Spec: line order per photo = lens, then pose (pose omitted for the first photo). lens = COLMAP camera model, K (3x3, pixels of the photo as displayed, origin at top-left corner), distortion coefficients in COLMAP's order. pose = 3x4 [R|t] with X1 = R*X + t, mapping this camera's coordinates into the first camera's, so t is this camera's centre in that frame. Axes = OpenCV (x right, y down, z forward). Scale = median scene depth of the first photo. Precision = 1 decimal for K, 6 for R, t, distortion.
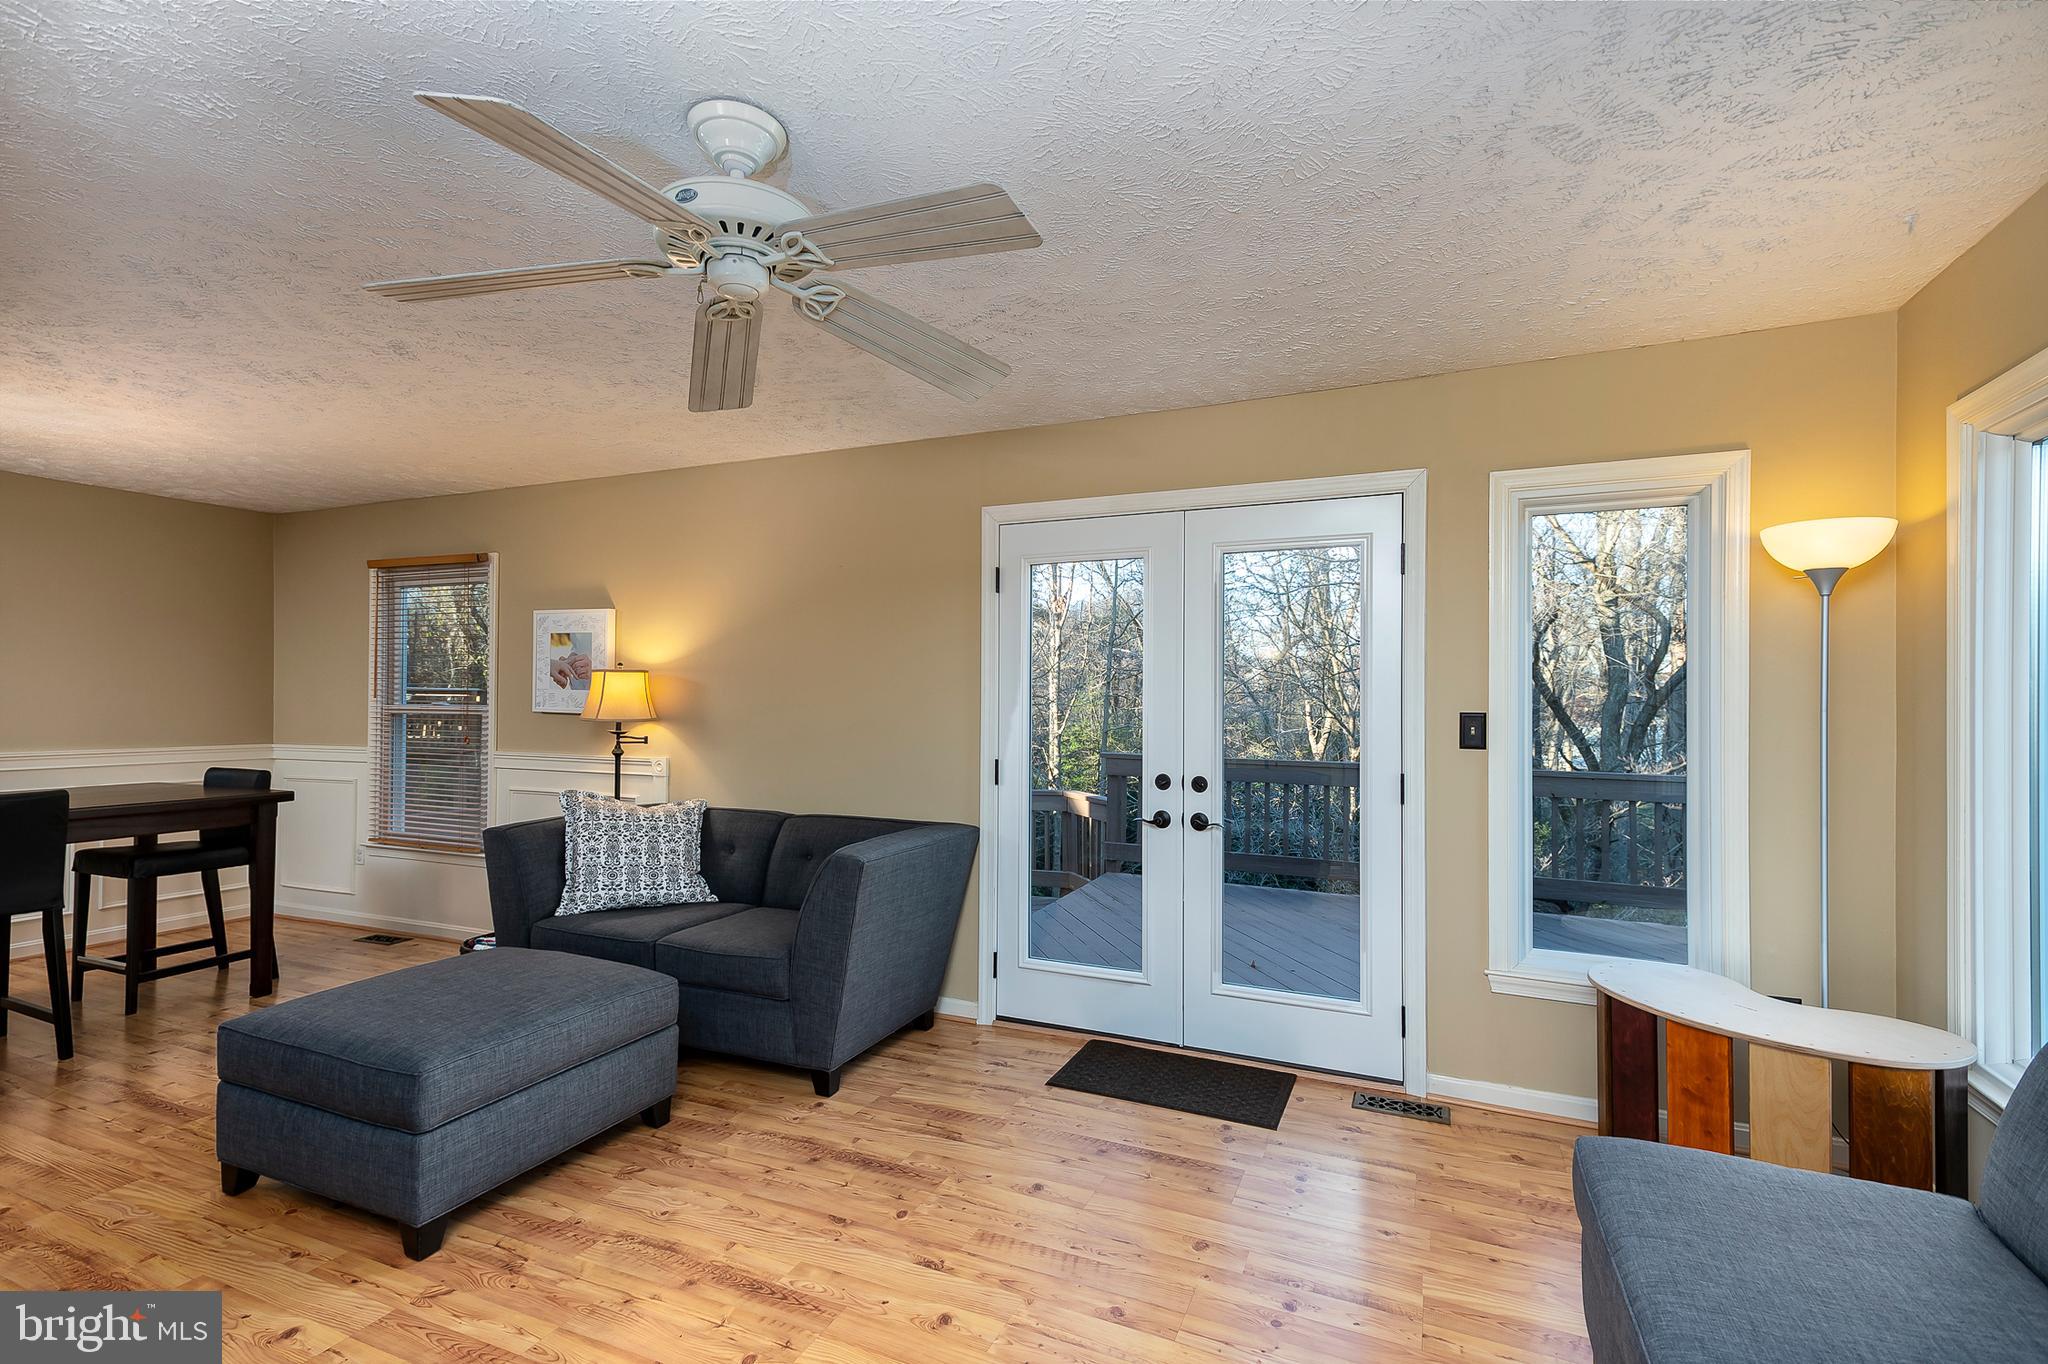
lens RADIAL K [[958.6, 0, 1016.0], [0, 958.6, 685.9], [0, 0, 1]] dist [0.042620, -0.000239]
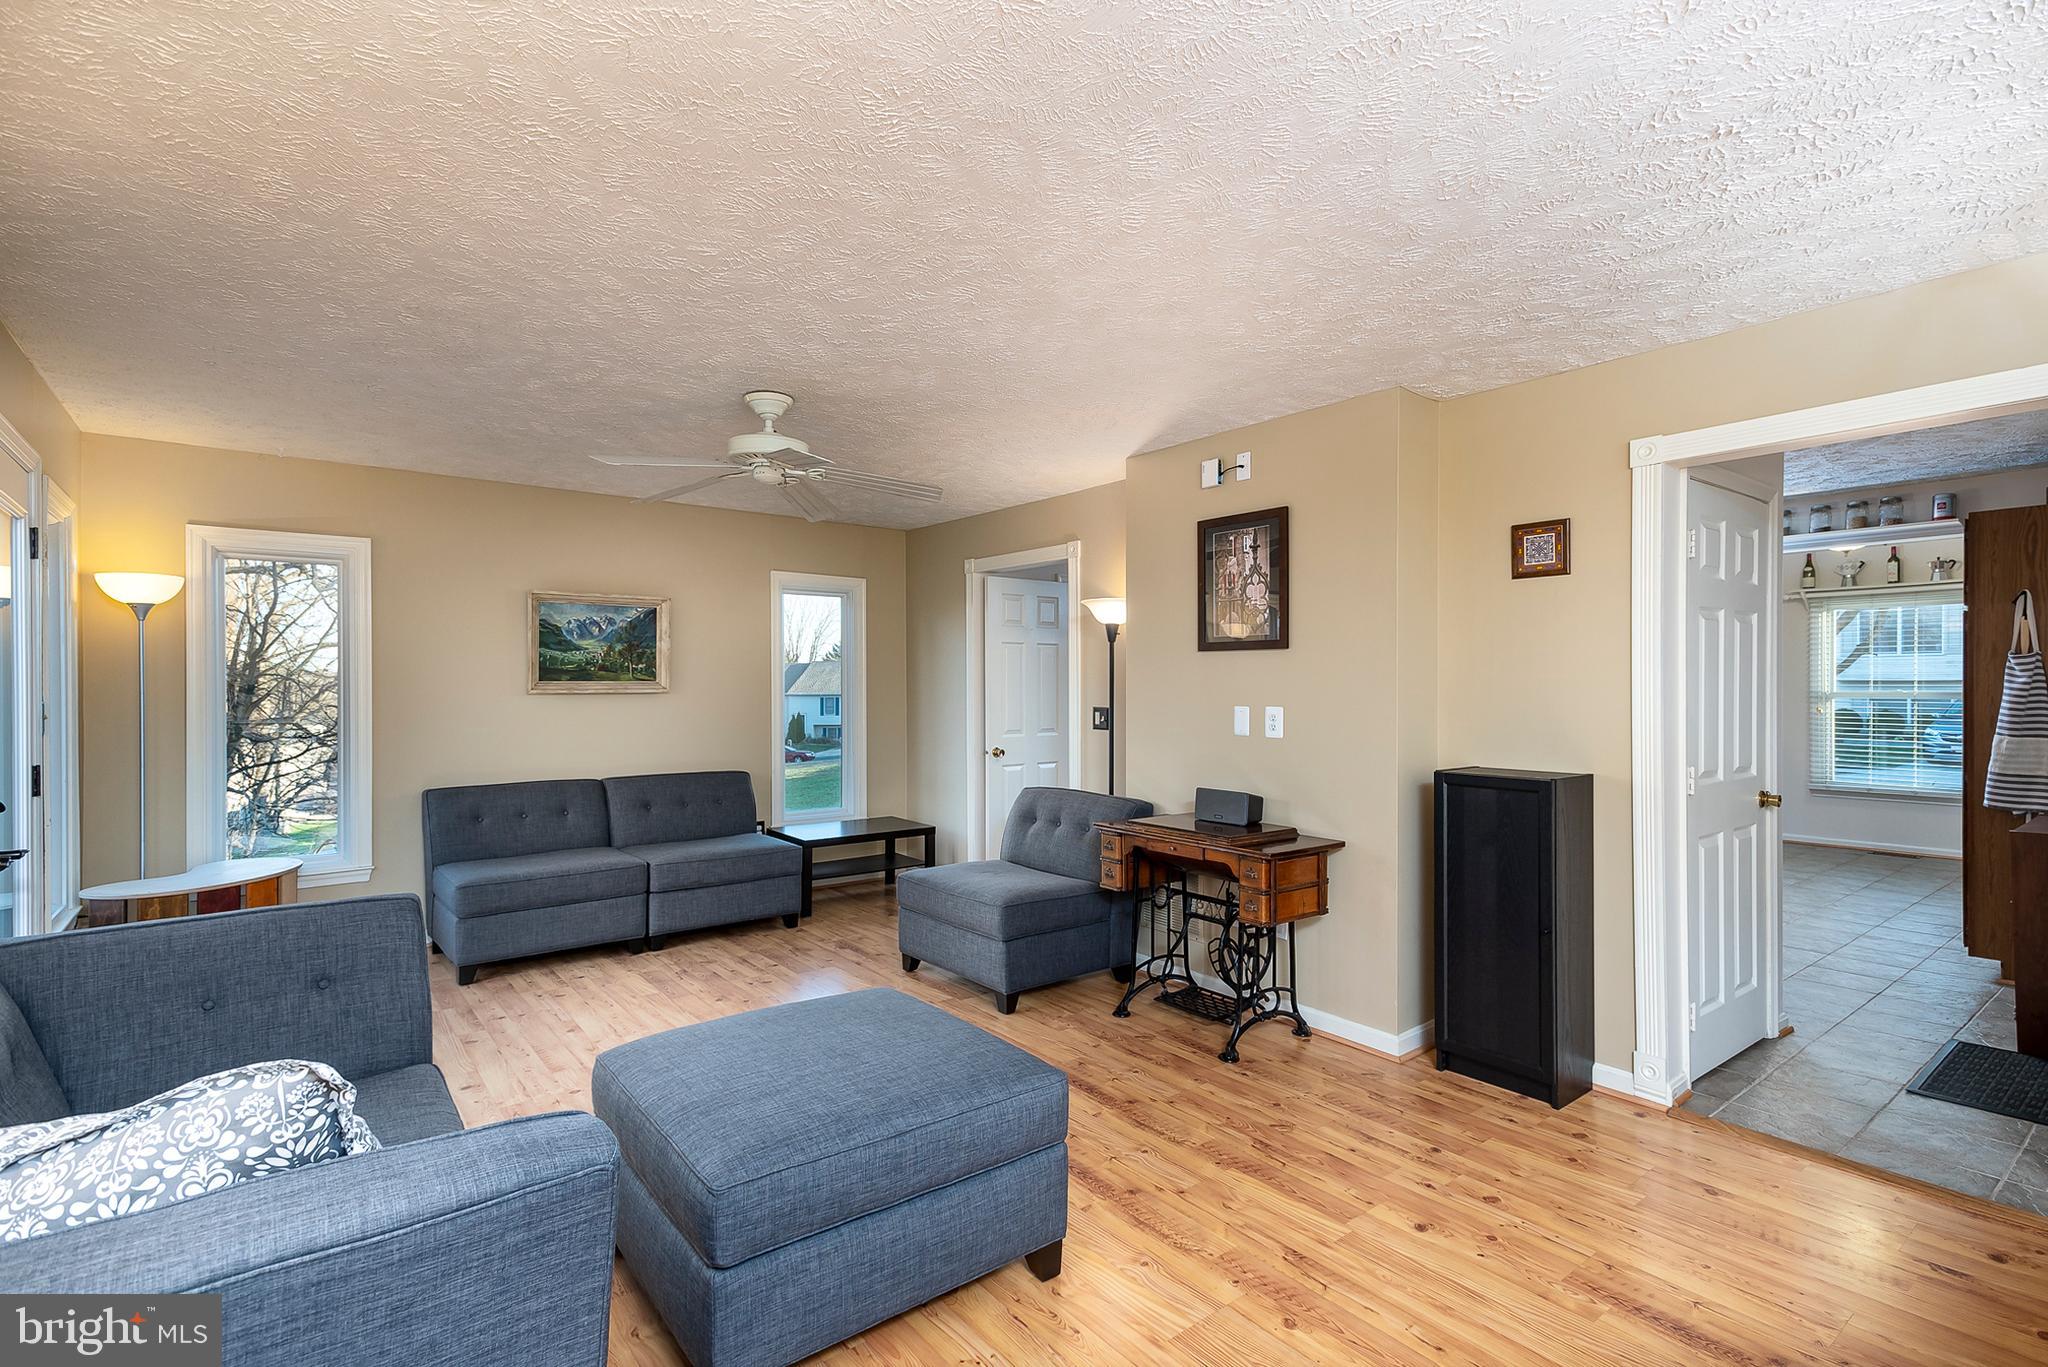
lens RADIAL K [[958.6, 0, 1018.2], [0, 958.6, 684.6], [0, 0, 1]] dist [0.042620, -0.000239]
pose [[-0.880991, -0.000548, 0.473132, -0.860254], [-0.002152, 0.999994, -0.002848, 0.006511], [-0.473128, -0.003528, -0.880987, 1.285833]]
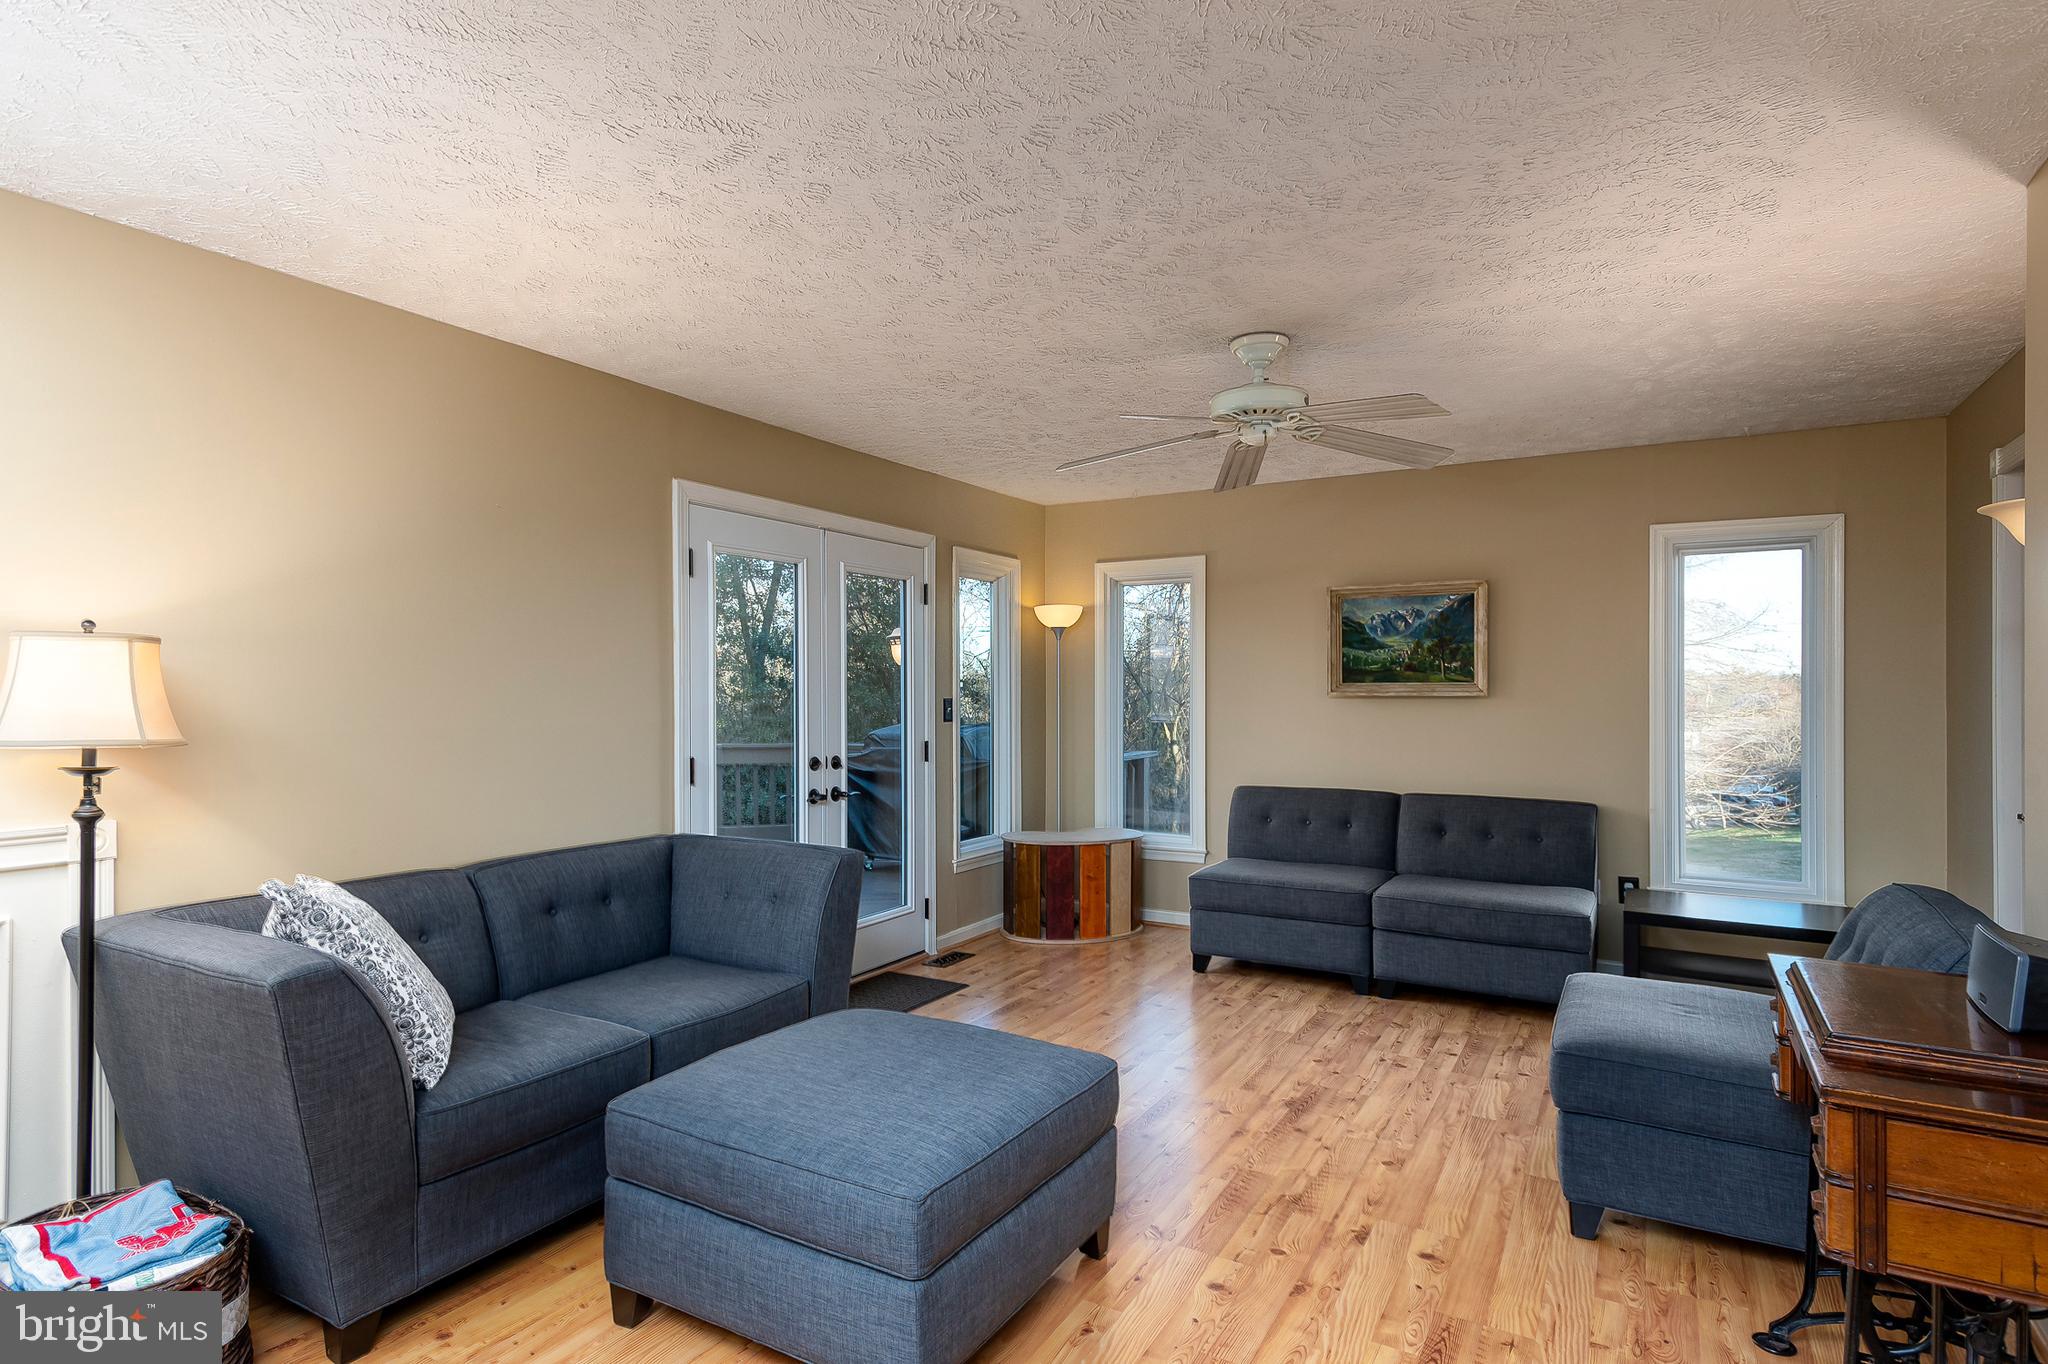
lens RADIAL K [[1078.5, 0, 1016.7], [0, 1078.5, 682.6], [0, 0, 1]] dist [0.030408, -0.000883]
pose [[0.106524, 0.005080, 0.994297, -1.112884], [-0.005315, 0.999976, -0.004540, 0.007719], [-0.994296, -0.004801, 0.106548, 0.628001]]
